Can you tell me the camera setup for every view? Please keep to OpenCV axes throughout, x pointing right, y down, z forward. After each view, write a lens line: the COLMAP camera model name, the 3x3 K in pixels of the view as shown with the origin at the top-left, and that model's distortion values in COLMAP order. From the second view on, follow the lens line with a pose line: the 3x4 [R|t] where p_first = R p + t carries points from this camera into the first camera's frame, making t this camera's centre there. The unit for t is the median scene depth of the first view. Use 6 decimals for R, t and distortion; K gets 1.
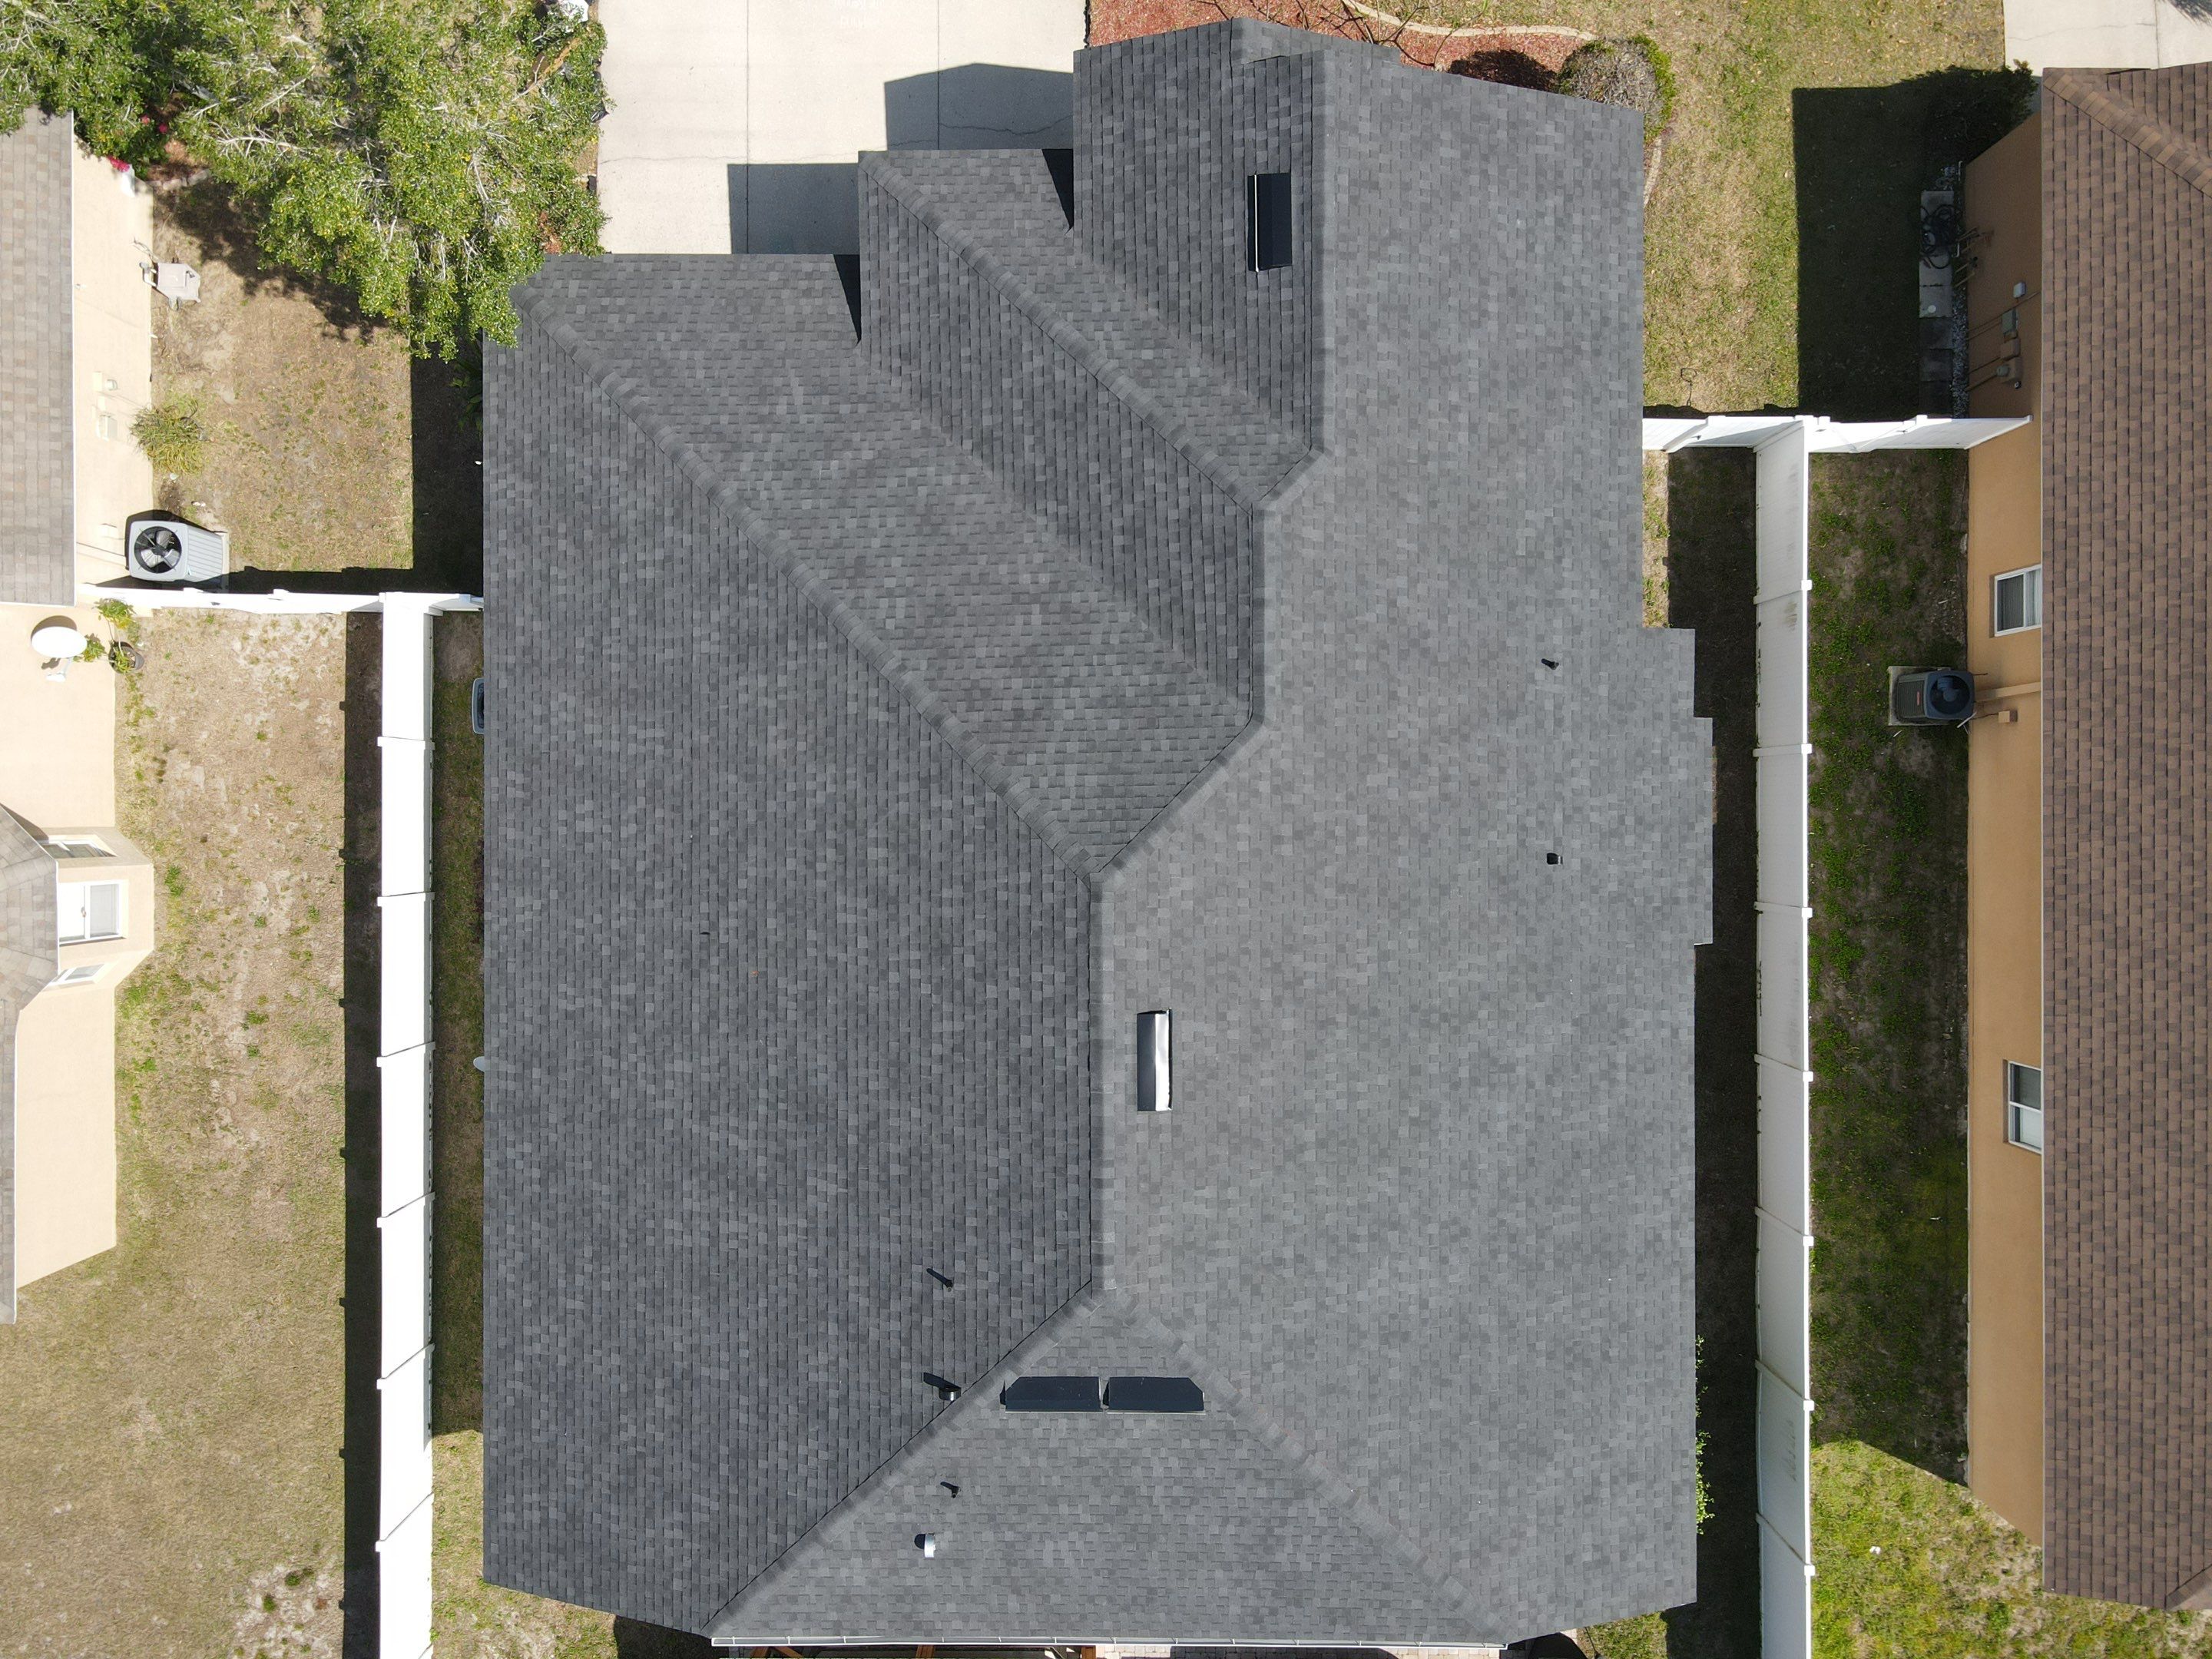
lens RADIAL K [[1619.3, 0, 1075.7], [0, 1619.3, 814.7], [0, 0, 1]] dist [0.007417, 0.006863]
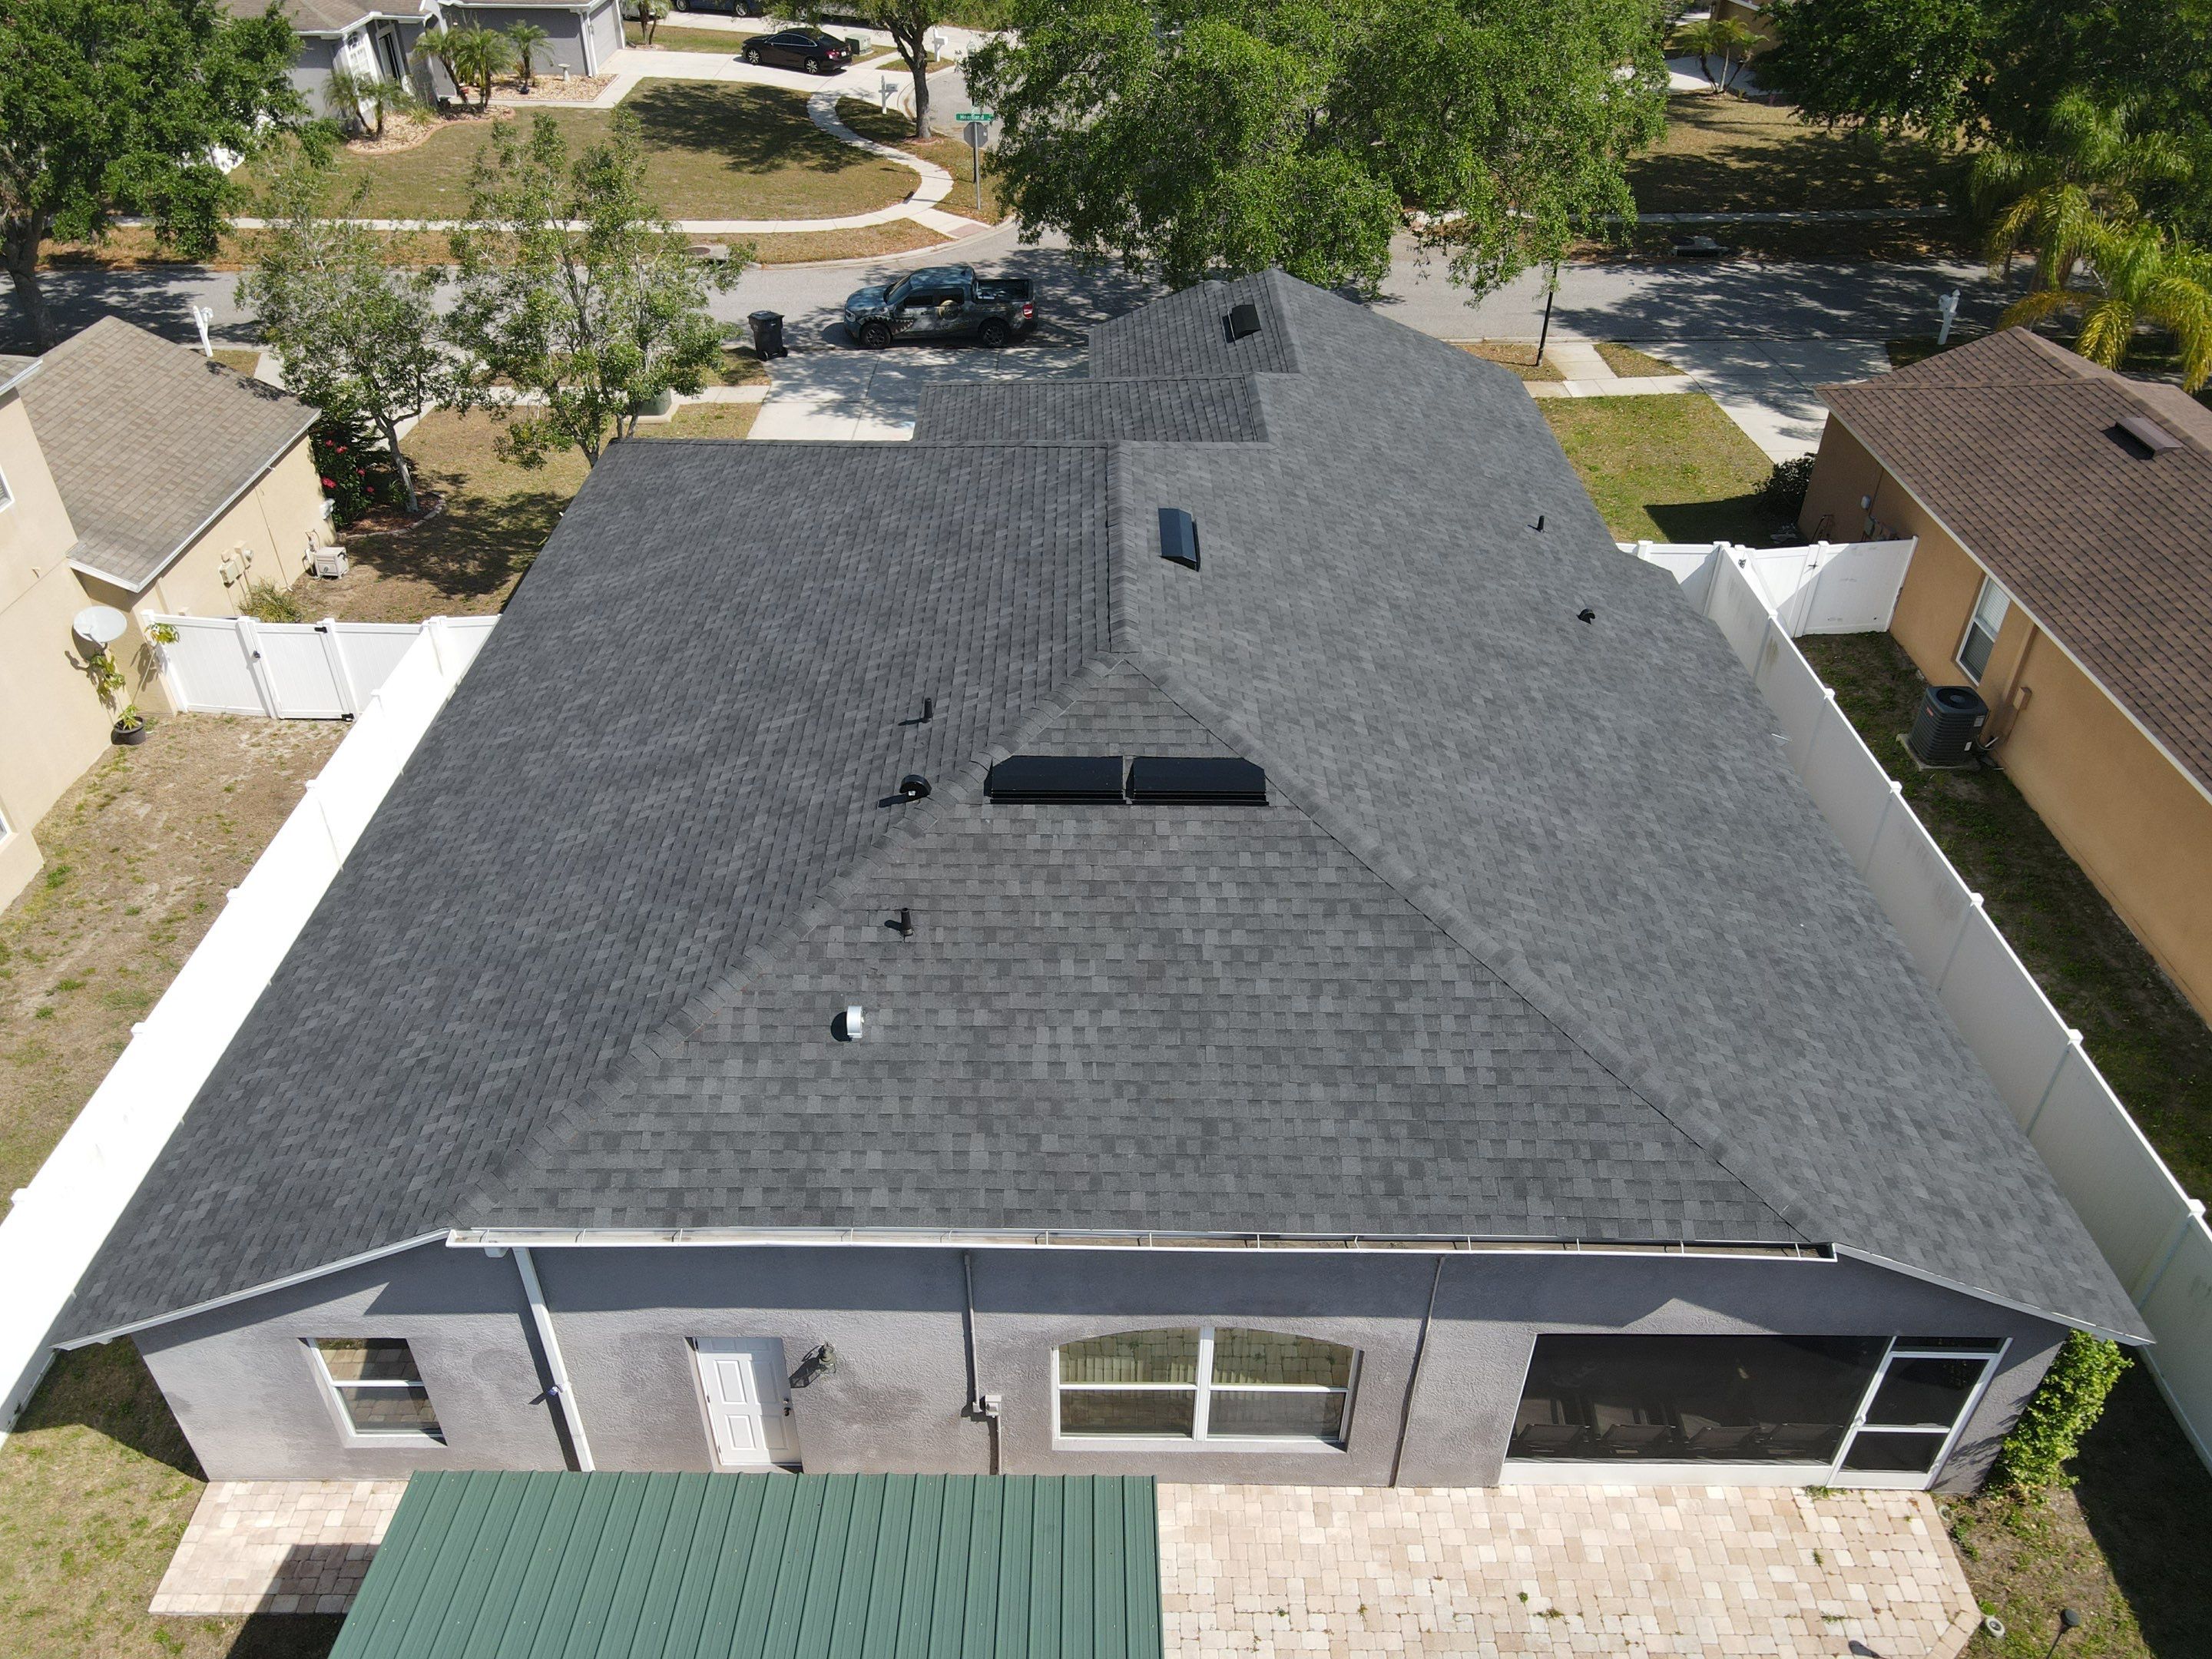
lens RADIAL K [[1619.3, 0, 1073.6], [0, 1619.3, 833.8], [0, 0, 1]] dist [0.007417, 0.006863]
pose [[0.999784, 0.020736, 0.001395, -0.006937], [-0.011110, 0.589991, -0.807334, 0.903738], [-0.017564, 0.807144, 0.590093, 0.556810]]
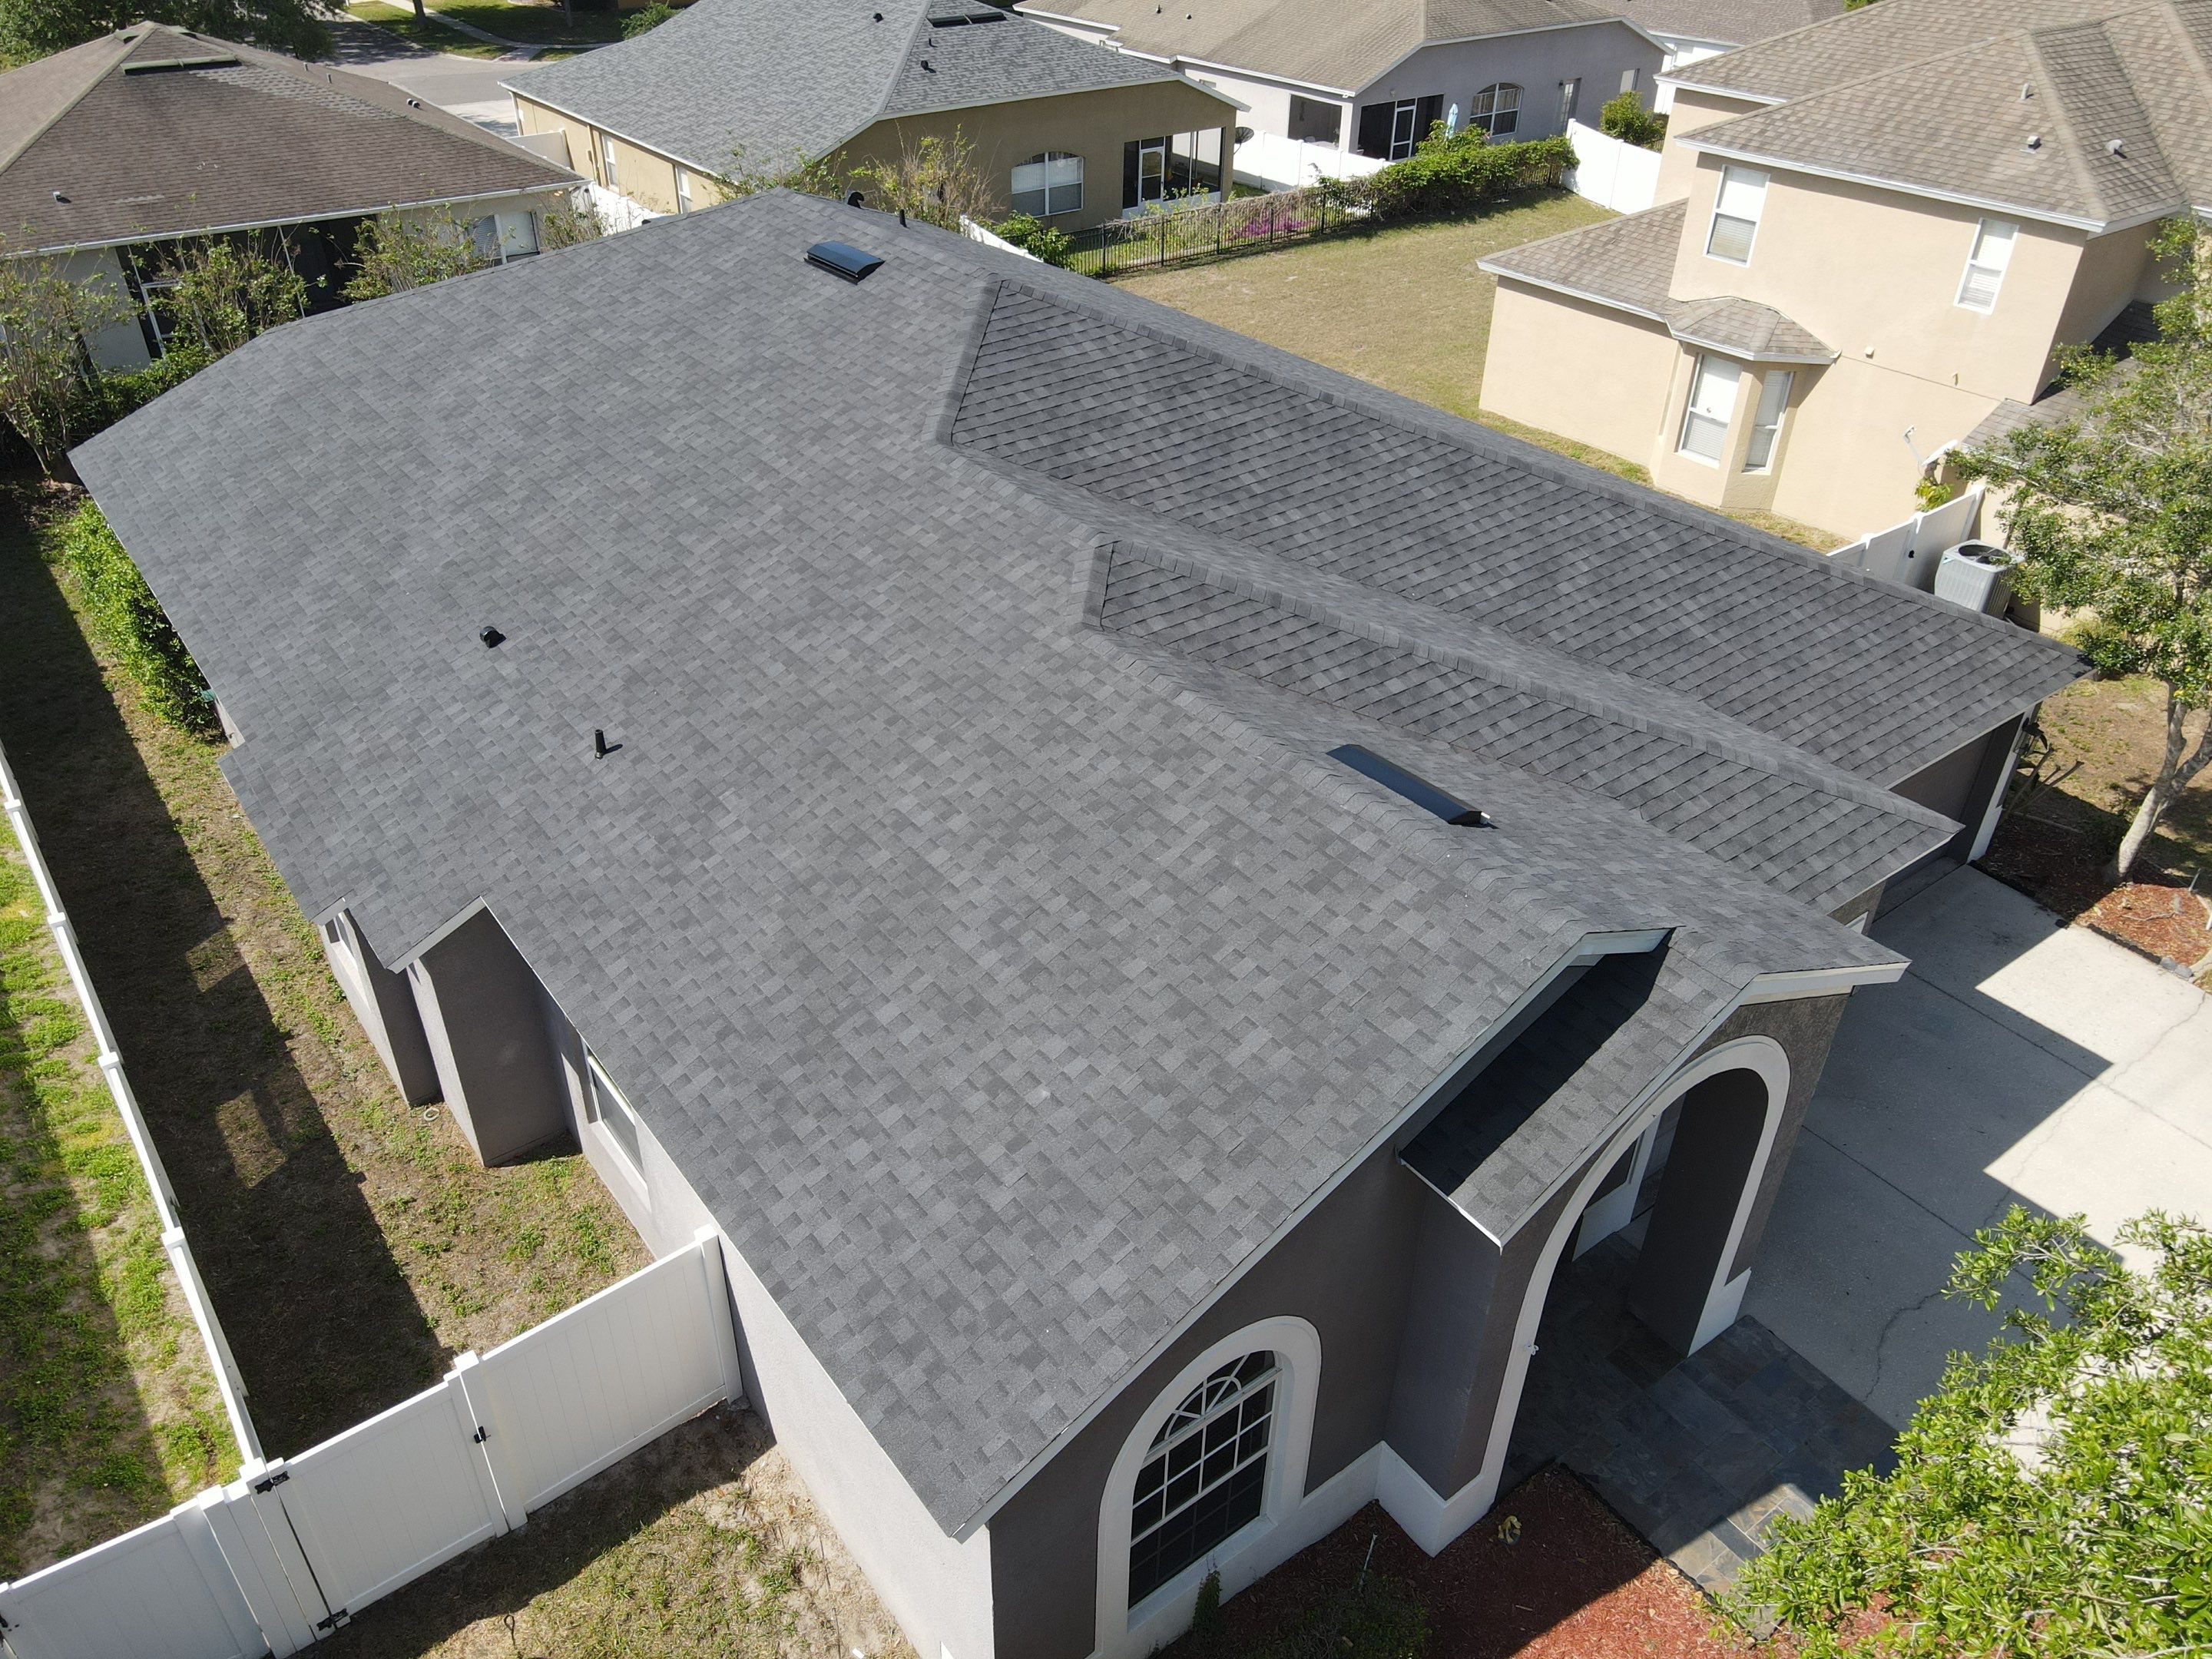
lens RADIAL K [[1619.3, 0, 1085.0], [0, 1619.3, 825.5], [0, 0, 1]] dist [0.007417, 0.006863]
pose [[-0.802288, 0.343953, -0.487884, 0.476015], [-0.596860, -0.449062, 0.664907, -0.663662], [0.009606, 0.824645, 0.565569, 0.679938]]
